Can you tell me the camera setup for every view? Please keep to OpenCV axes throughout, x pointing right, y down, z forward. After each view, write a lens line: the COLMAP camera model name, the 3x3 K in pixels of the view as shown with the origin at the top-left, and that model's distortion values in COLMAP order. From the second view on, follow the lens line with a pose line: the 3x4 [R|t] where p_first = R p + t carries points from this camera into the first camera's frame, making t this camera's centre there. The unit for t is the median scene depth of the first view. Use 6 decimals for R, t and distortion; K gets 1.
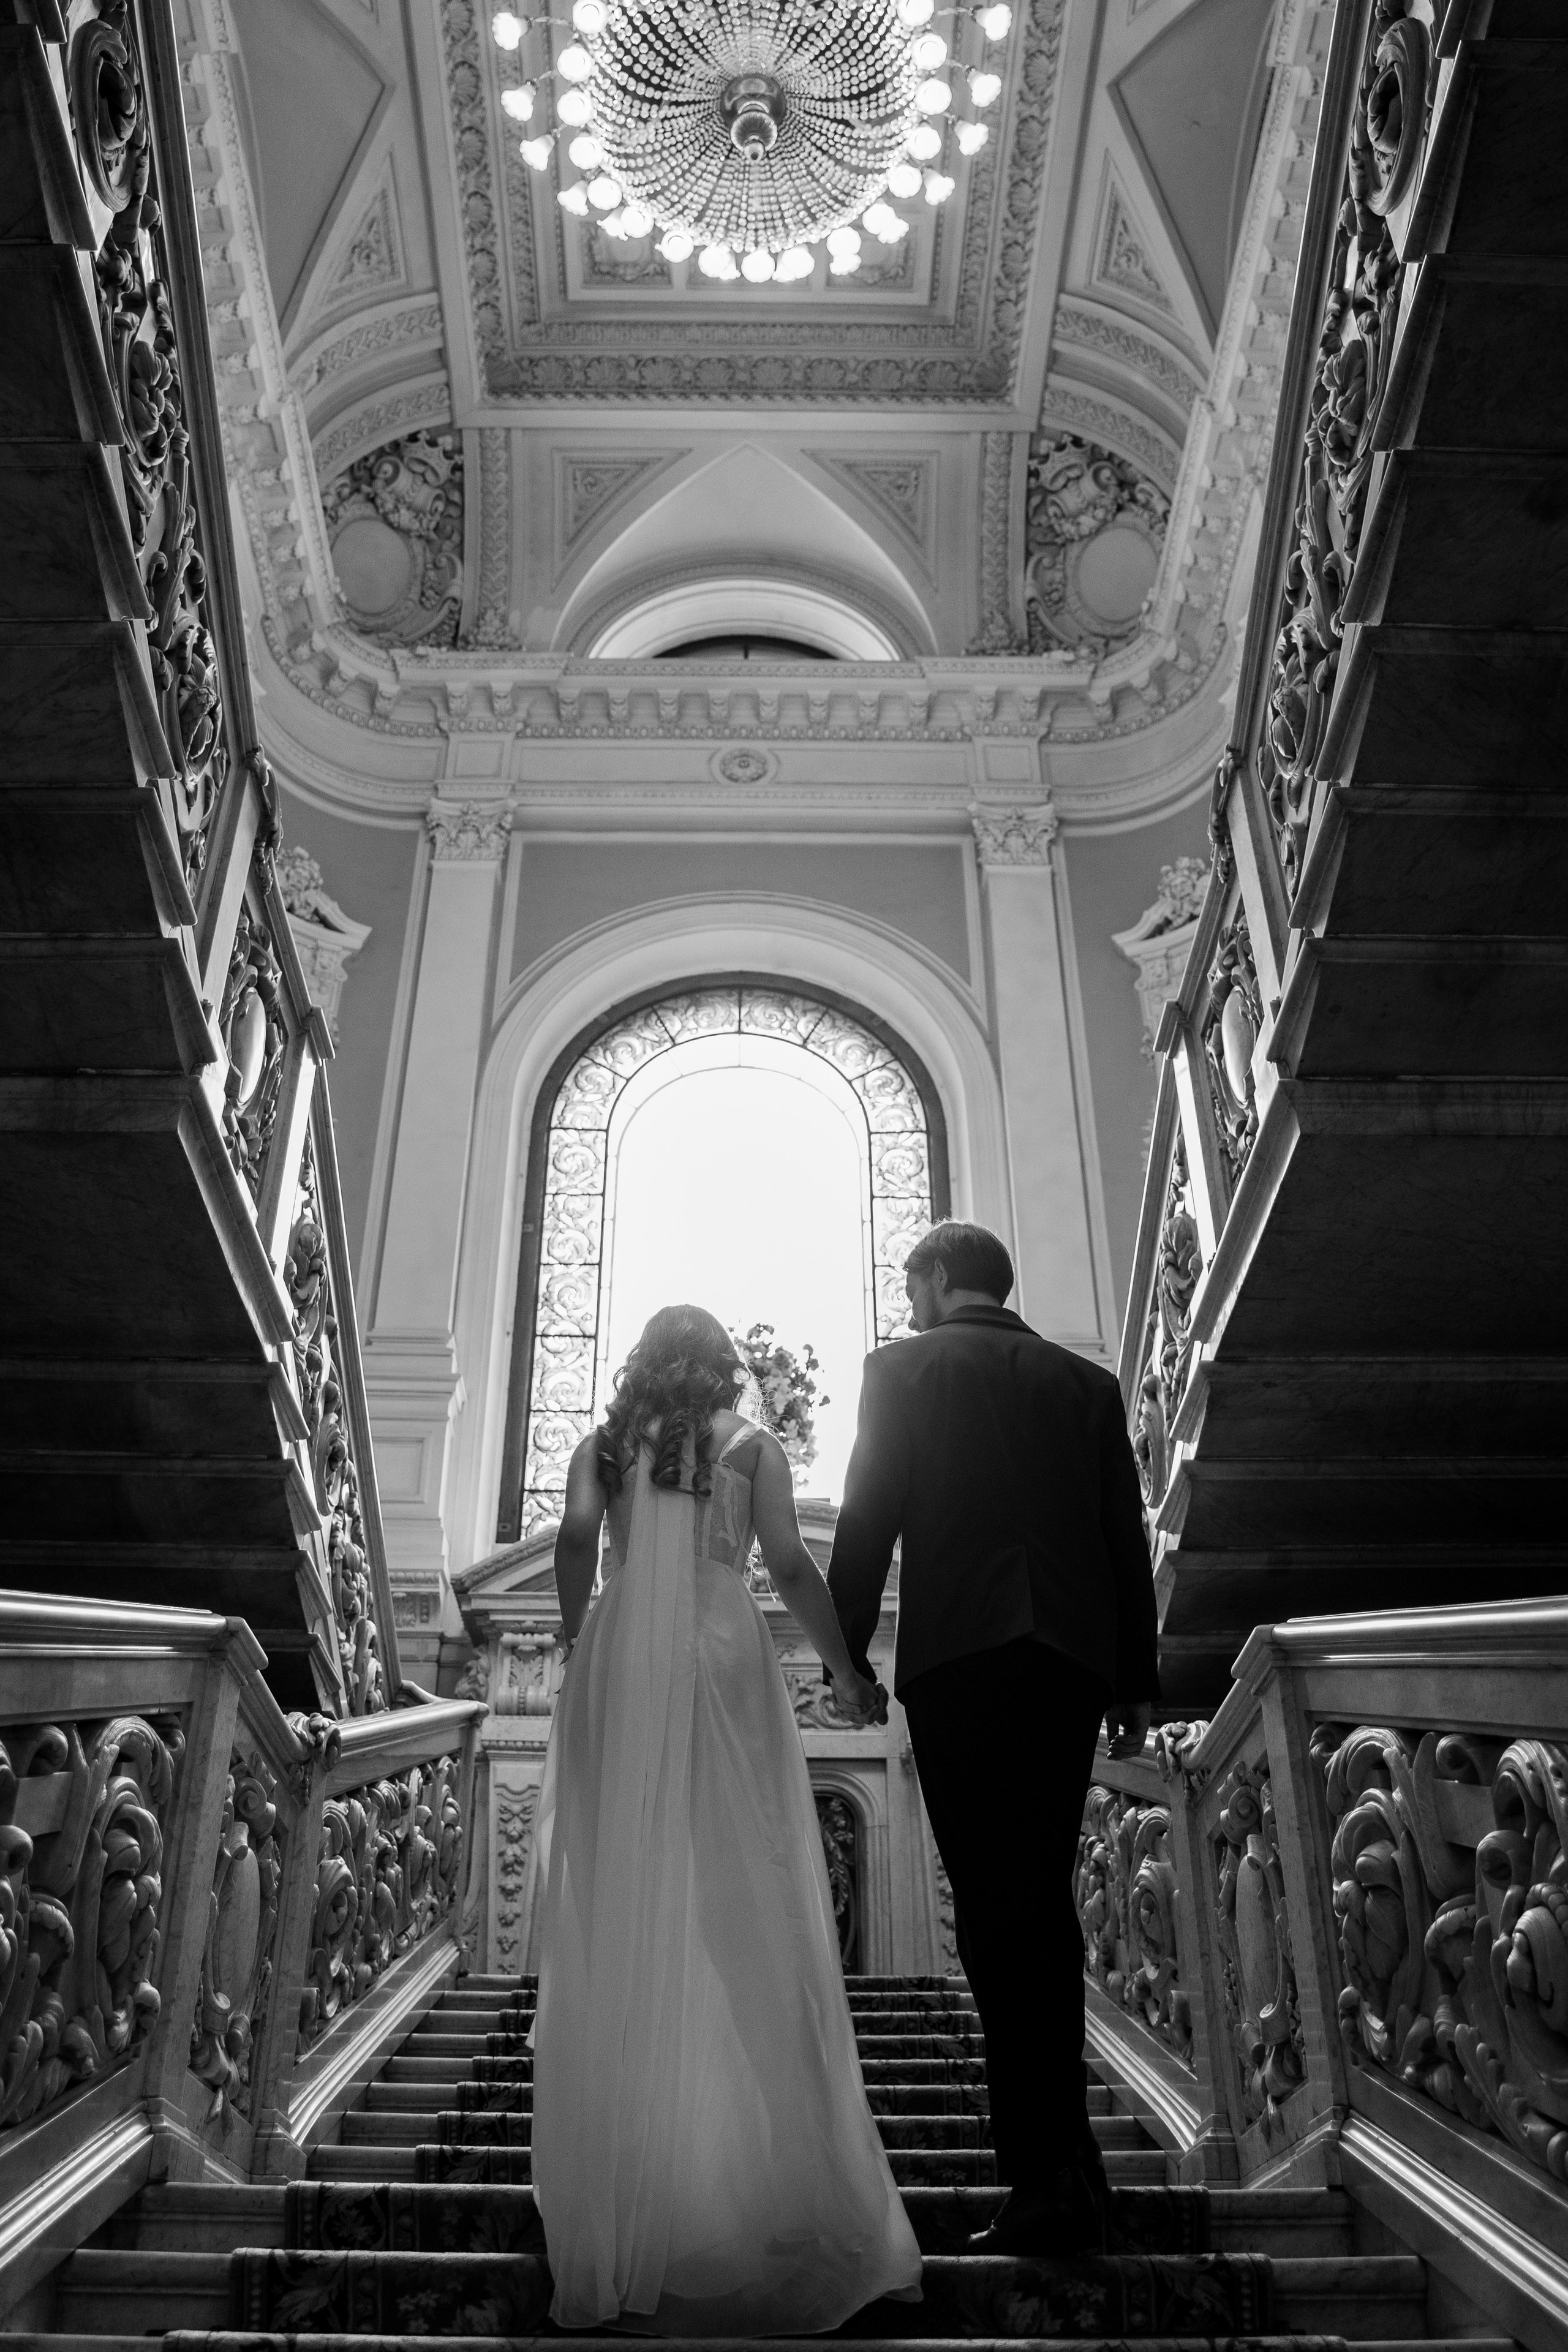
lens RADIAL K [[2049.9, 0, 769.1], [0, 2049.9, 1142.5], [0, 0, 1]] dist [-0.118260, 0.089636]
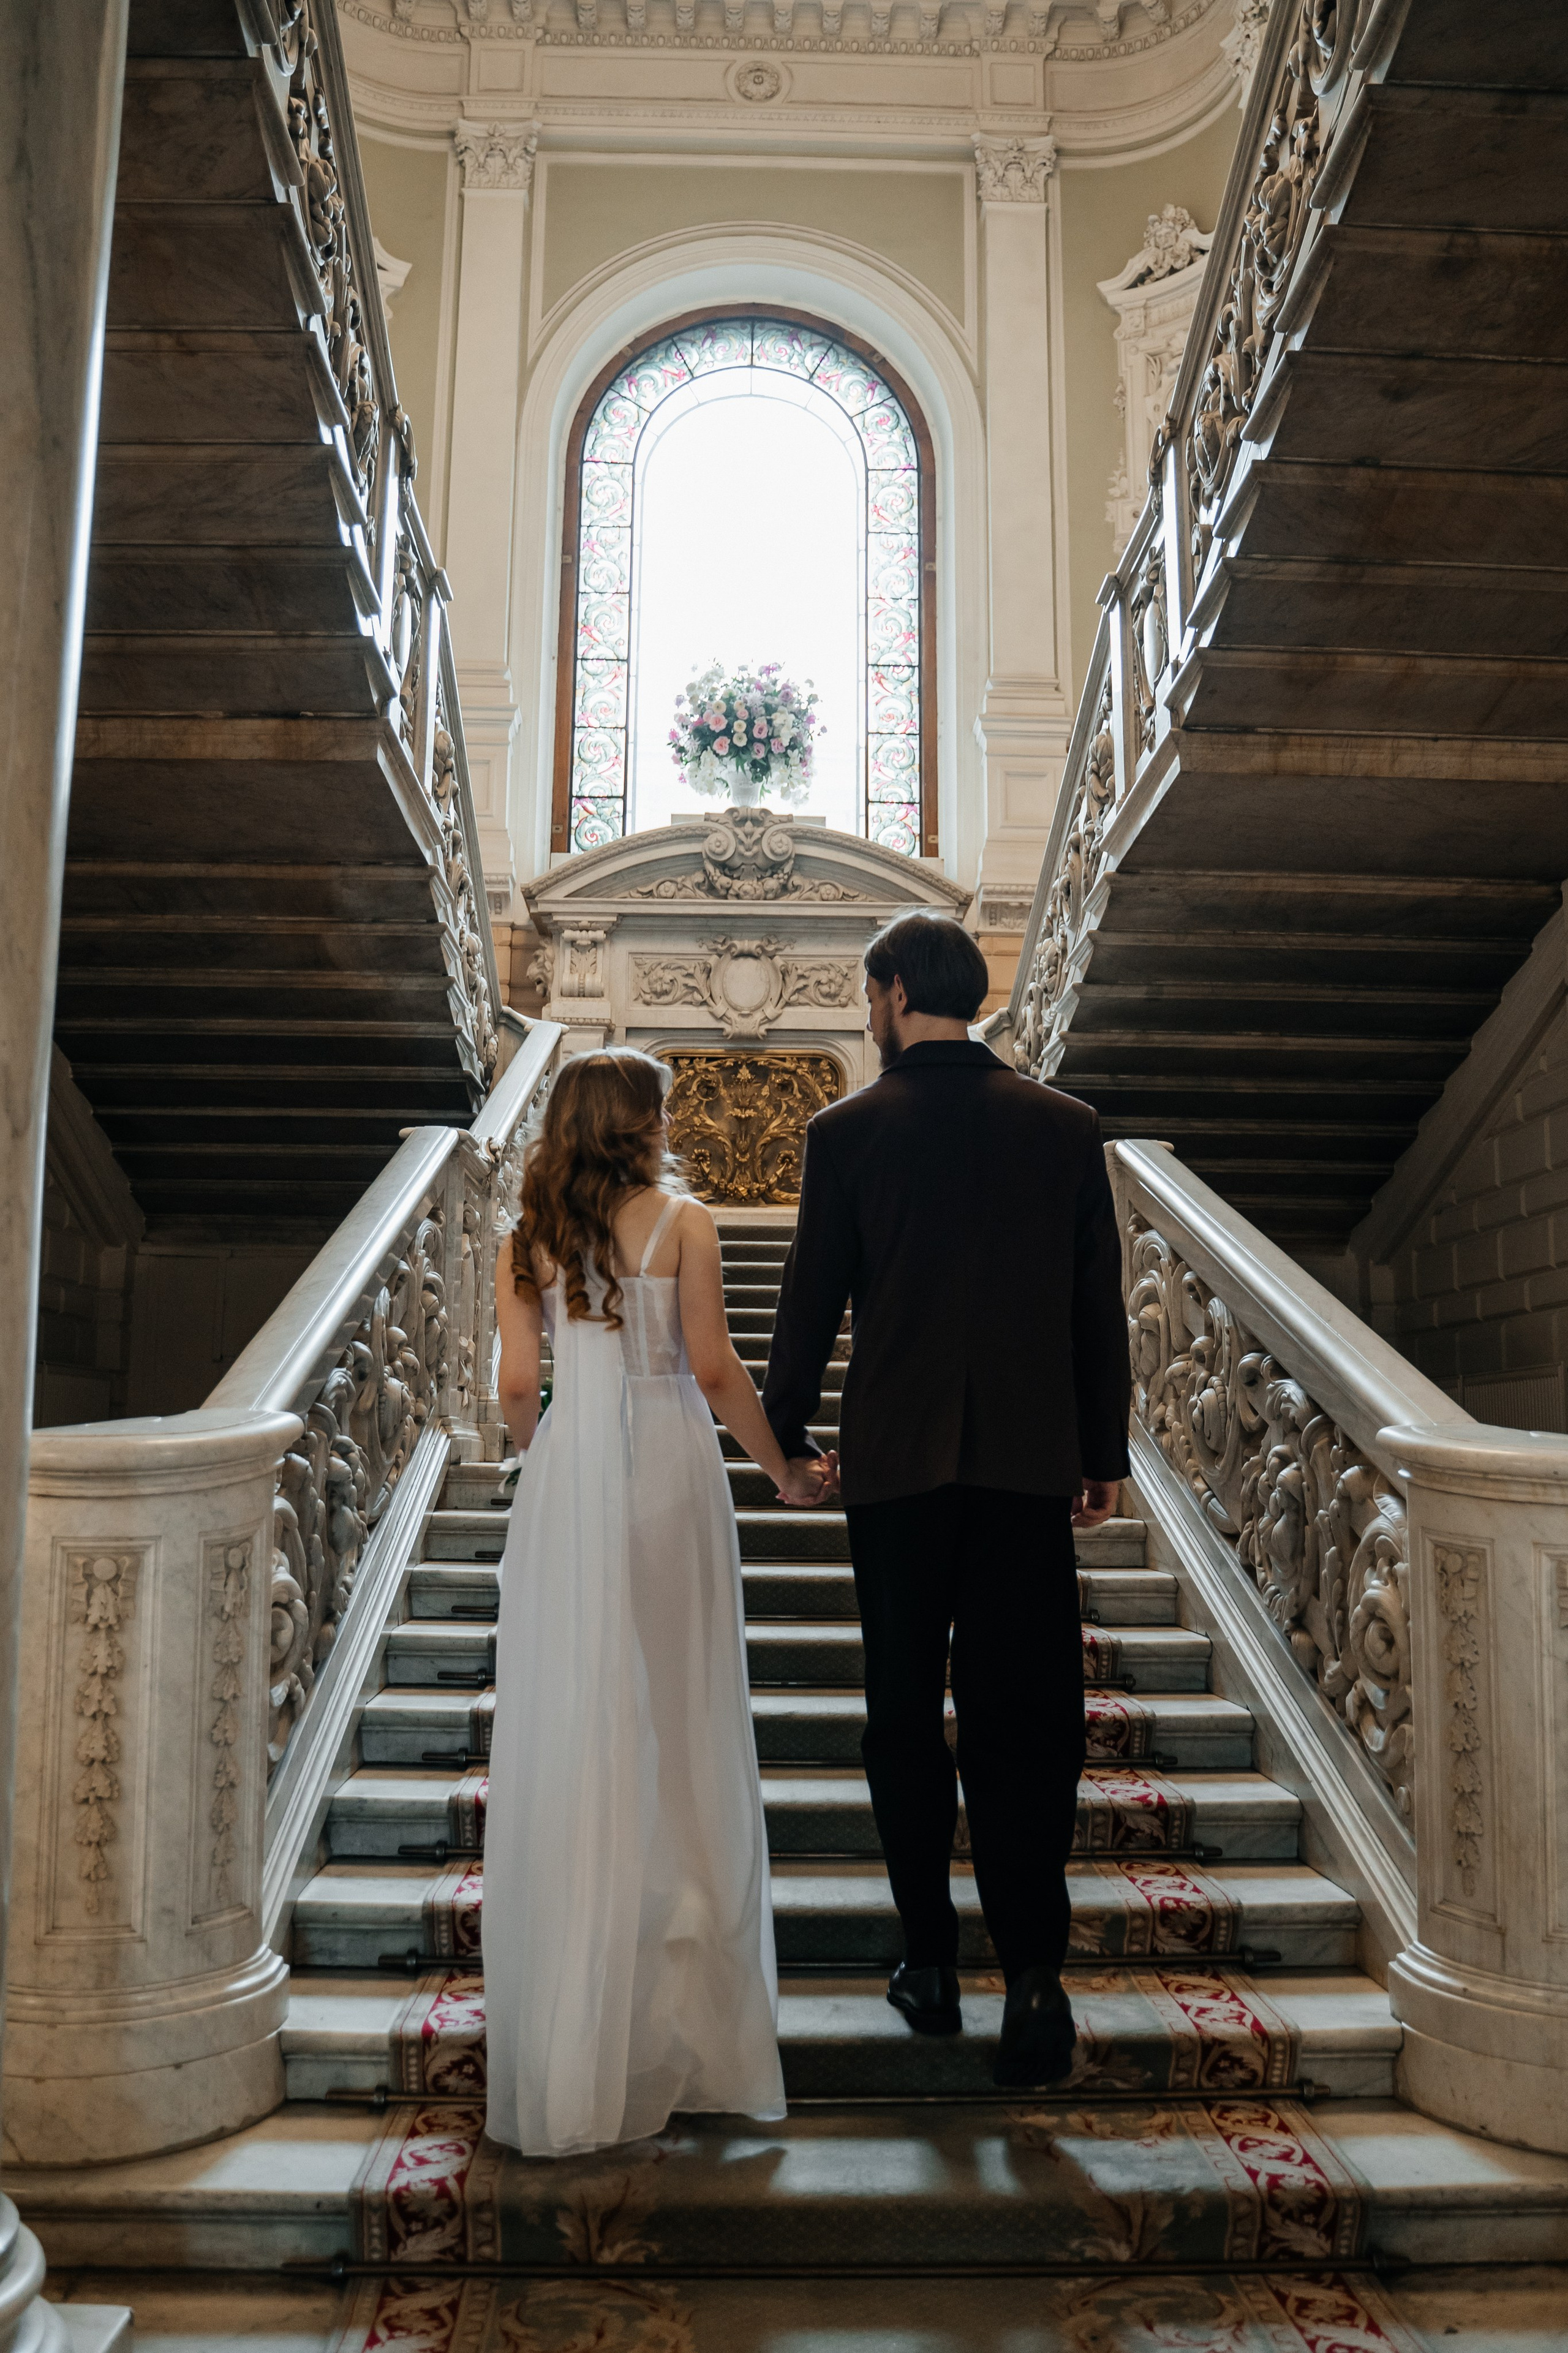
lens RADIAL K [[1950.6, 0, 771.8], [0, 1950.6, 1171.5], [0, 0, 1]] dist [-0.116790, 0.092449]
pose [[0.999833, 0.012066, 0.013738, -0.012937], [-0.016916, 0.895625, 0.444489, -0.126701], [-0.006940, -0.444647, 0.895679, -0.115390]]
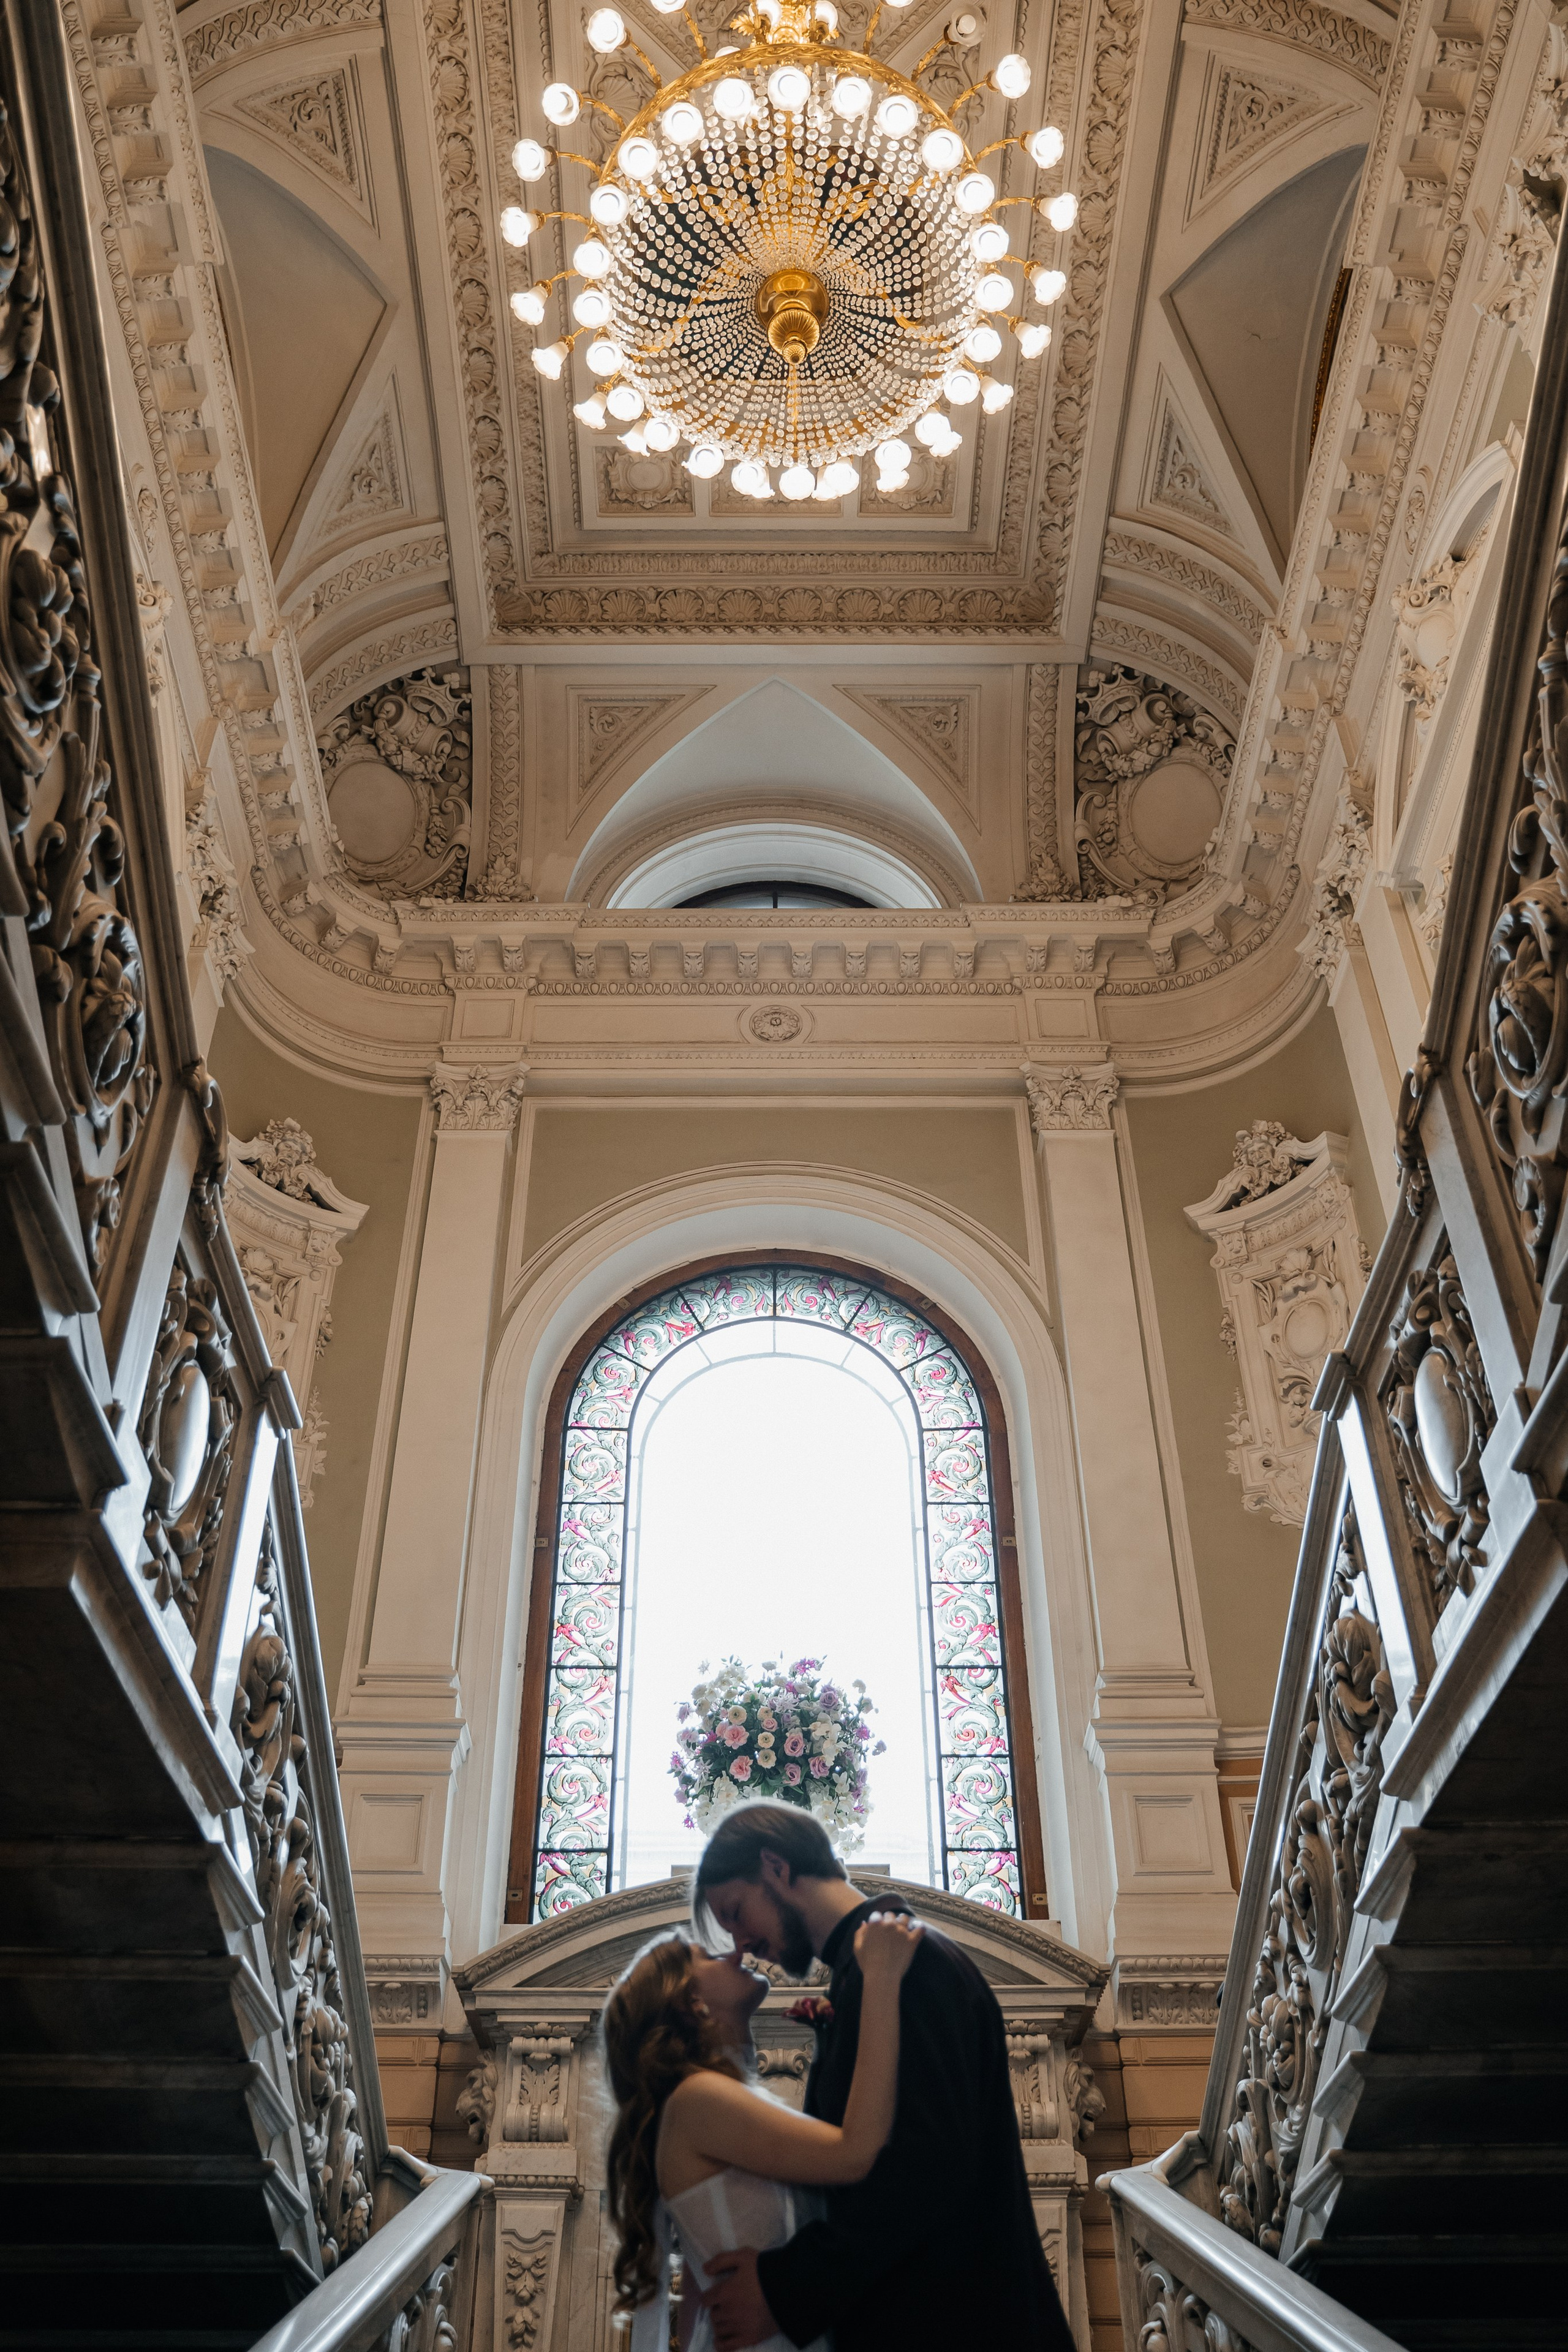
lens RADIAL K [[2060.5, 0, 775.1], [0, 2060.5, 1187.4], [0, 0, 1]] dist [-0.103045, 0.101061]
pose [[0.999951, -0.008948, -0.004230, -0.010074], [0.008534, 0.995959, -0.089402, -0.030352], [0.005013, 0.089362, 0.995987, 0.088739]]
